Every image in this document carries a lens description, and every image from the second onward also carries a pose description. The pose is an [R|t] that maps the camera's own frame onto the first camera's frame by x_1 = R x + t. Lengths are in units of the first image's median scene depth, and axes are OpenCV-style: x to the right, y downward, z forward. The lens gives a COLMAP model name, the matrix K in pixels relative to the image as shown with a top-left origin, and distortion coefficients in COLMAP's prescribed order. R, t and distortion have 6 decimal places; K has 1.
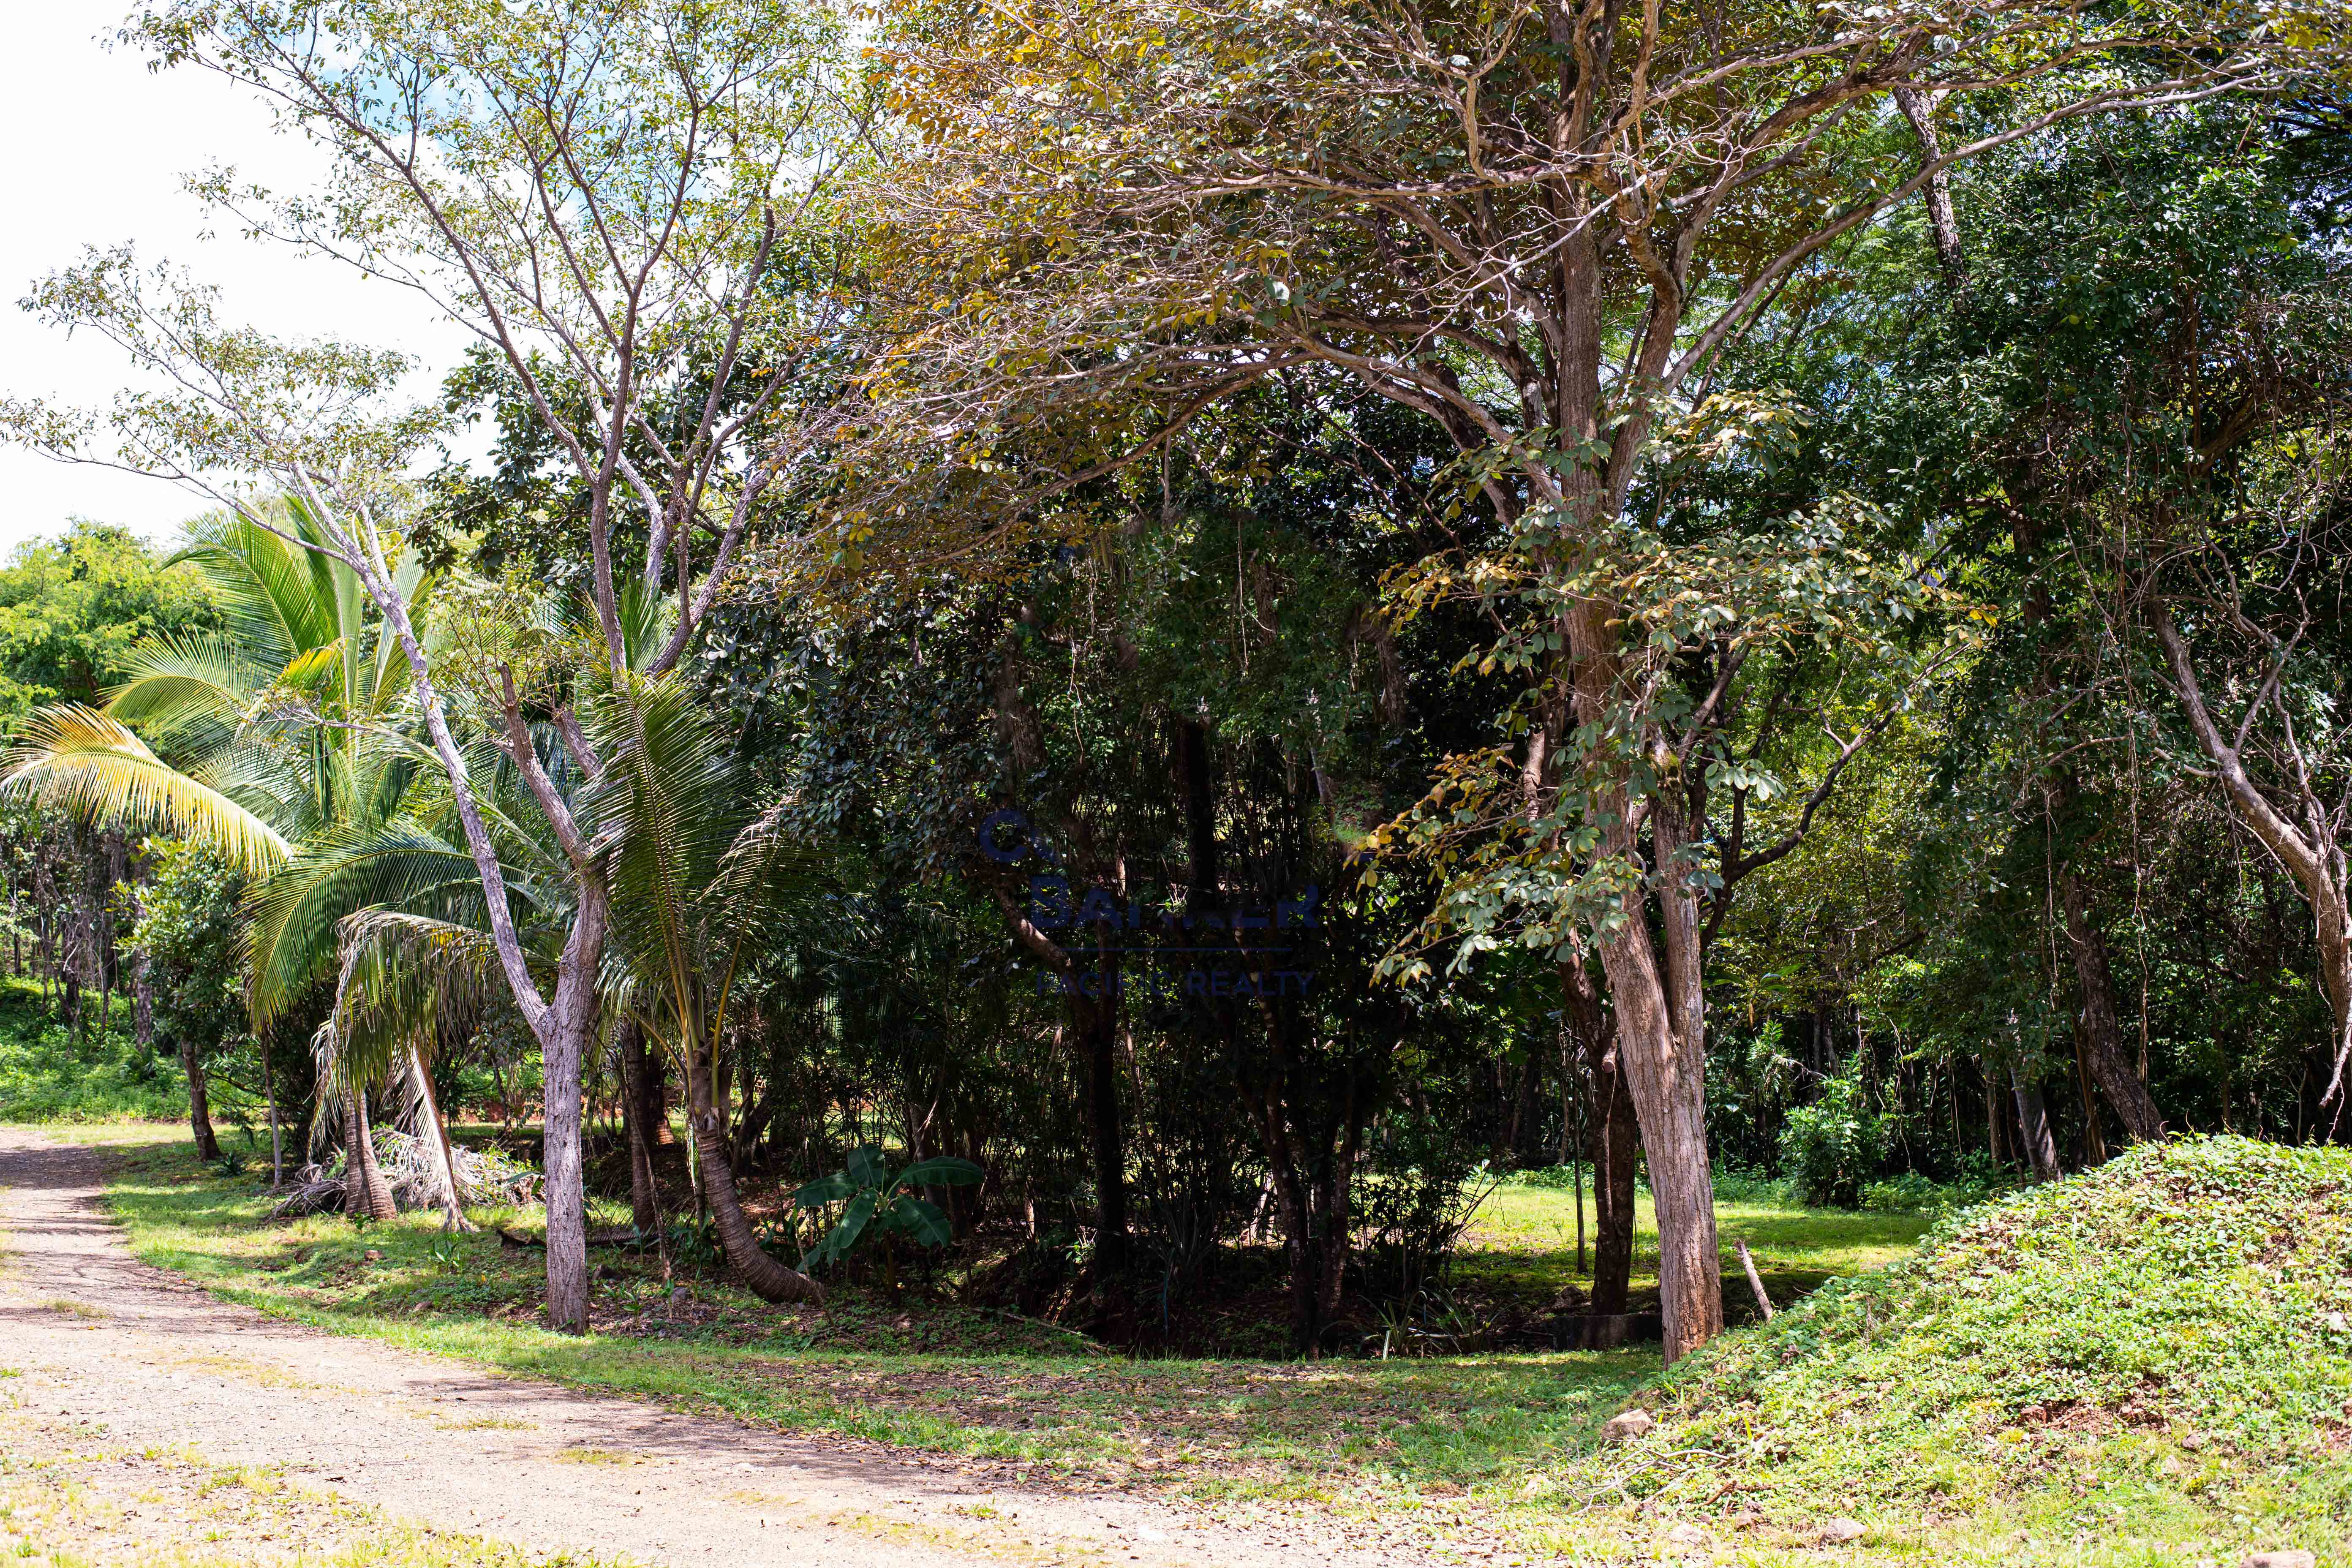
lens RADIAL K [[3529.9, 0, 1176.7], [0, 3529.9, 724.7], [0, 0, 1]] dist [-0.029952, 0.003726]
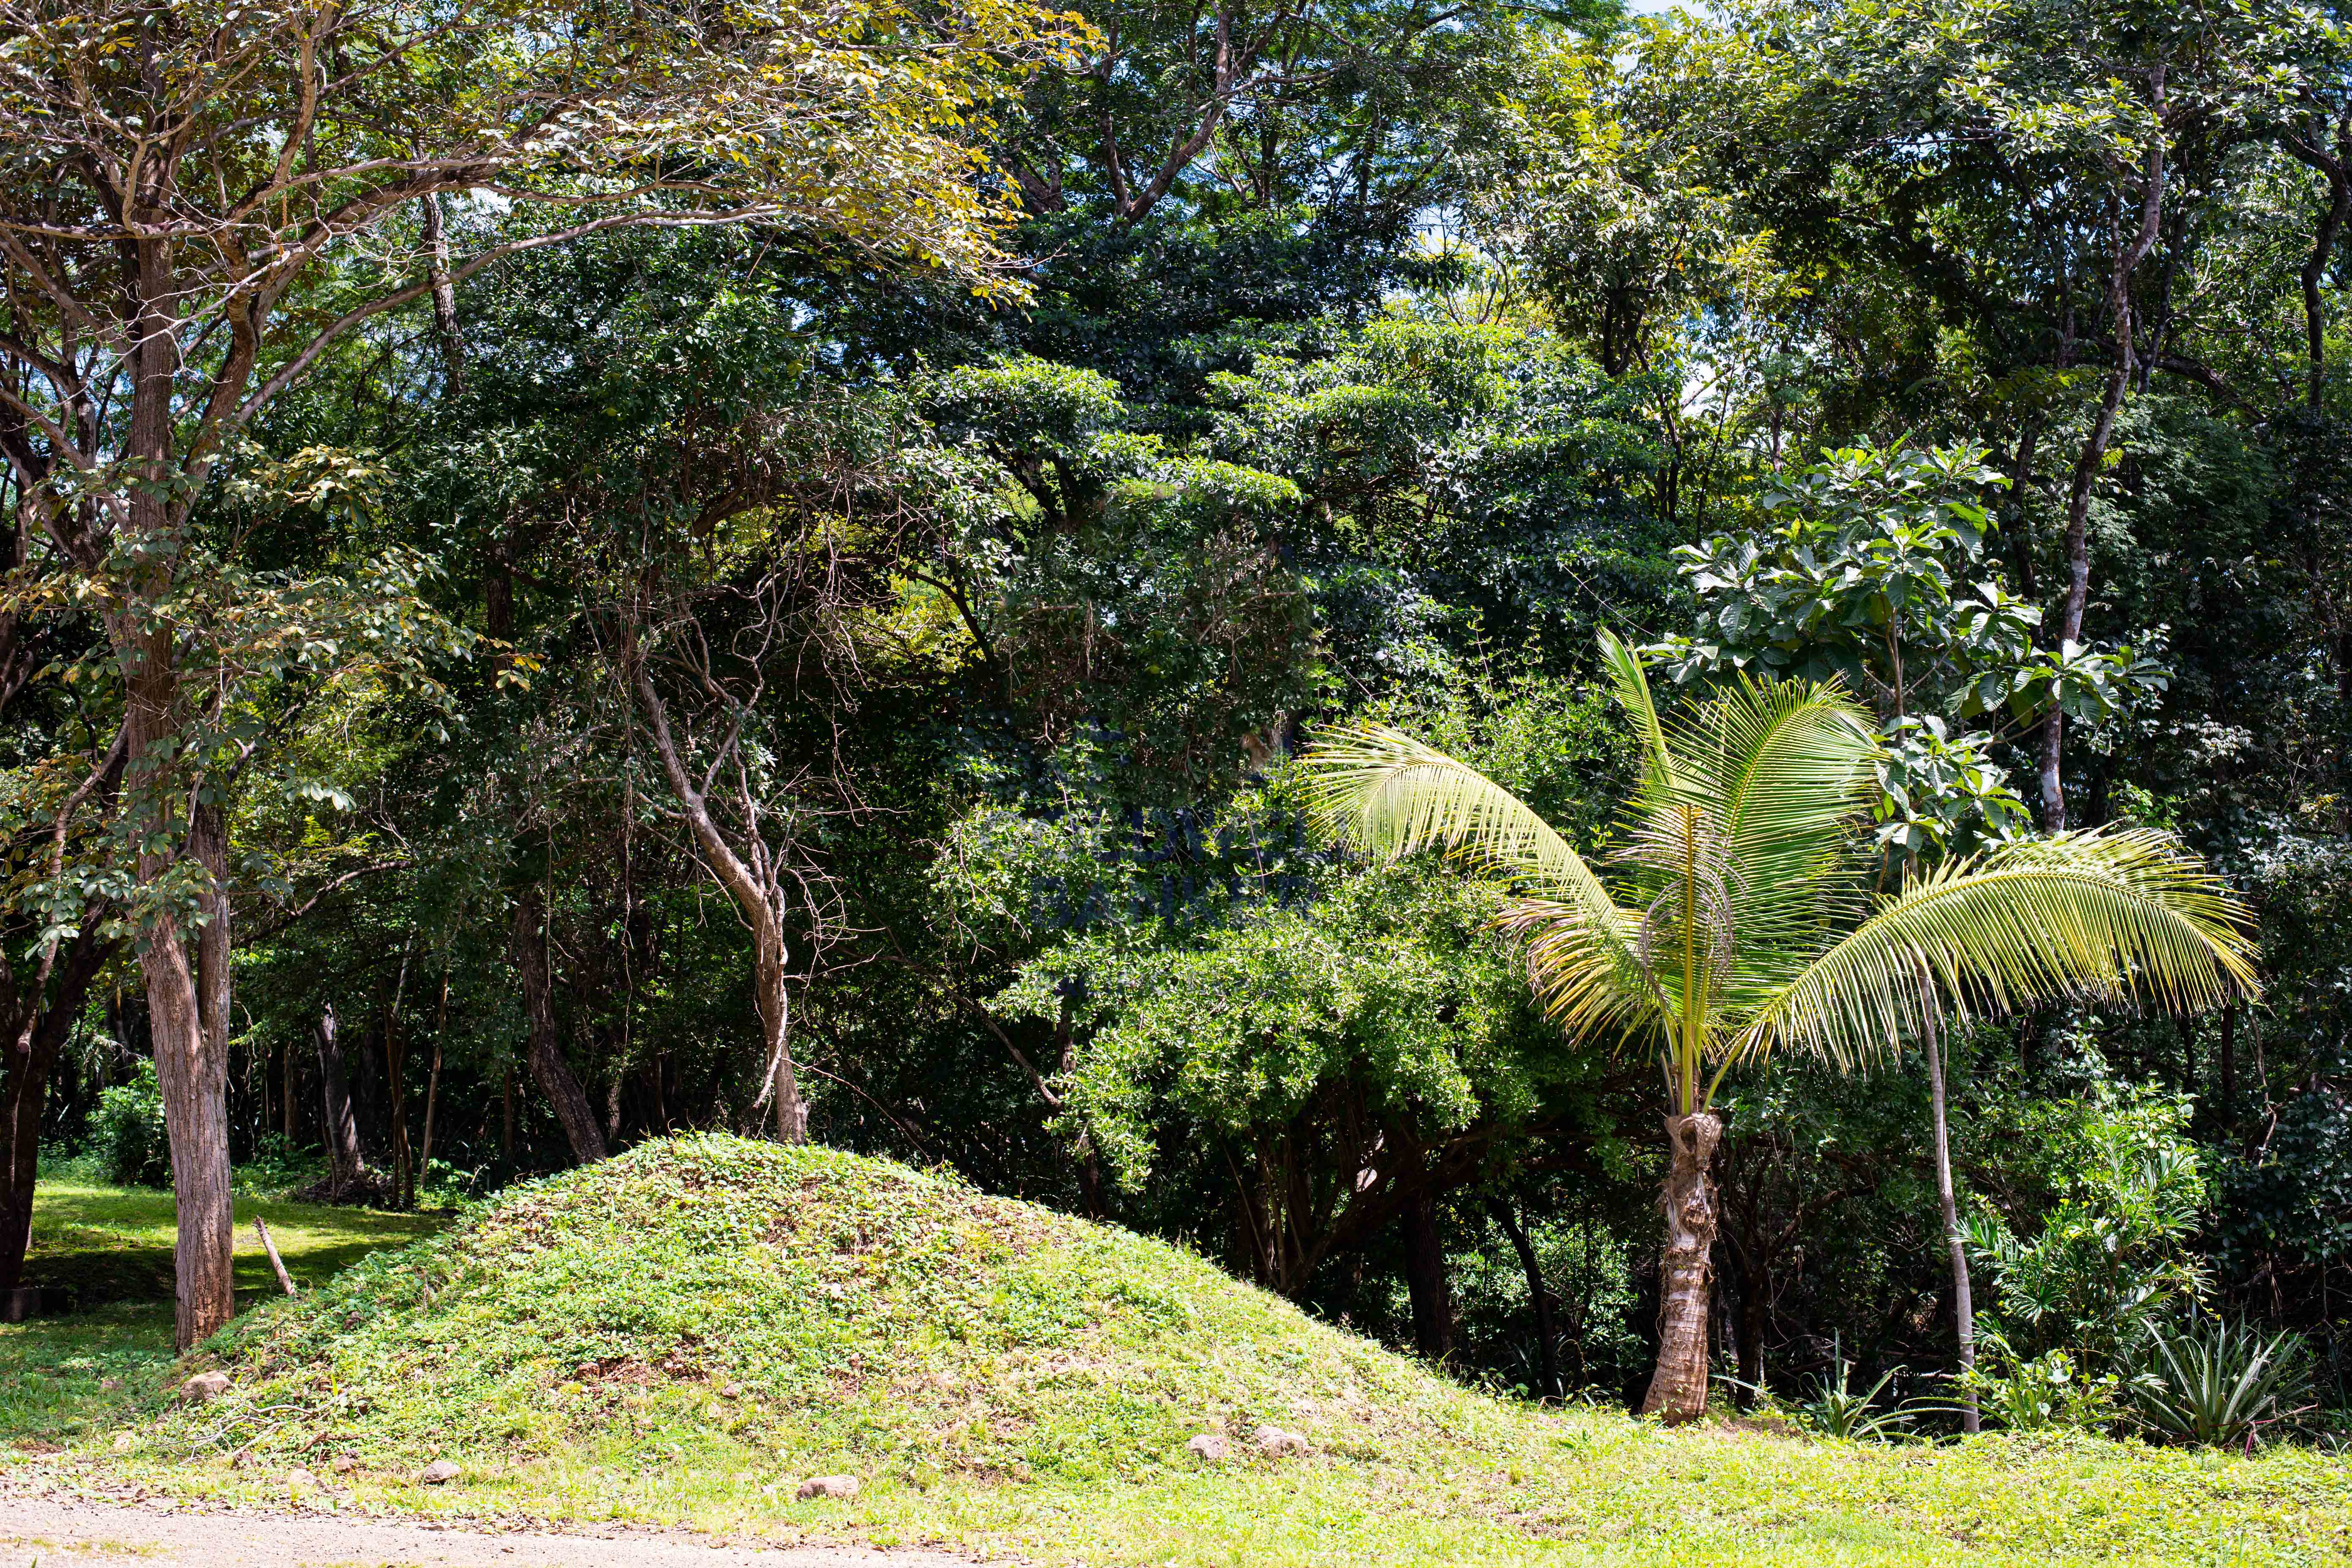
lens RADIAL K [[3529.9, 0, 1176.7], [0, 3529.9, 724.7], [0, 0, 1]] dist [-0.029952, 0.003726]
pose [[0.873030, 0.074849, 0.481888, -0.156211], [-0.077491, 0.996888, -0.014453, -0.014817], [-0.481470, -0.024724, 0.876114, -0.106236]]
